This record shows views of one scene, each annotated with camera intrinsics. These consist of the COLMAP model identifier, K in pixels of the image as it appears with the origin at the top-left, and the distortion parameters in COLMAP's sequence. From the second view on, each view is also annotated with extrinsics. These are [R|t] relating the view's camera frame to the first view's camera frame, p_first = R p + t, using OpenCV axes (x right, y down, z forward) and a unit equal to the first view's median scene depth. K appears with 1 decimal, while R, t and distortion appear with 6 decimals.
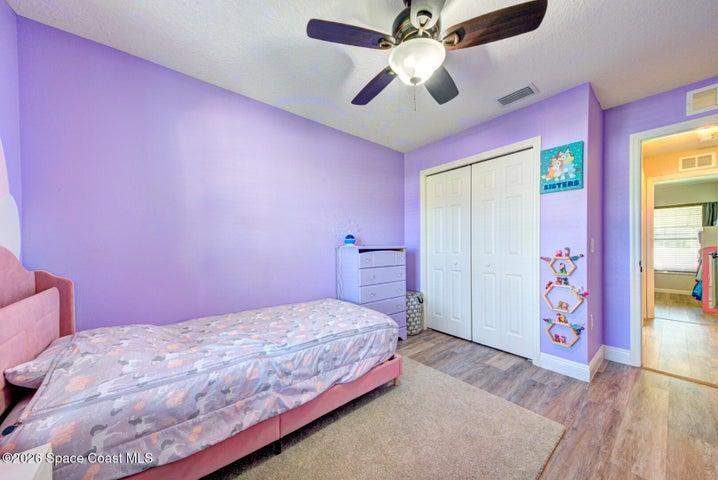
lens RADIAL K [[246.4, 0, 353.1], [0, 246.4, 245.1], [0, 0, 1]] dist [0.015369, -0.001863]
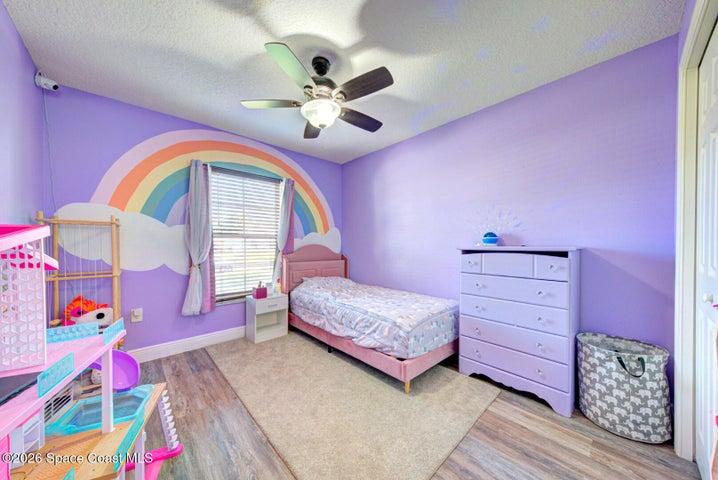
lens RADIAL K [[246.4, 0, 358.1], [0, 246.4, 245.3], [0, 0, 1]] dist [0.015369, -0.001863]
pose [[0.062992, 0.006468, -0.997993, 1.301198], [0.001836, 0.999977, 0.006597, -0.008171], [0.998012, -0.002248, 0.062979, 0.882901]]
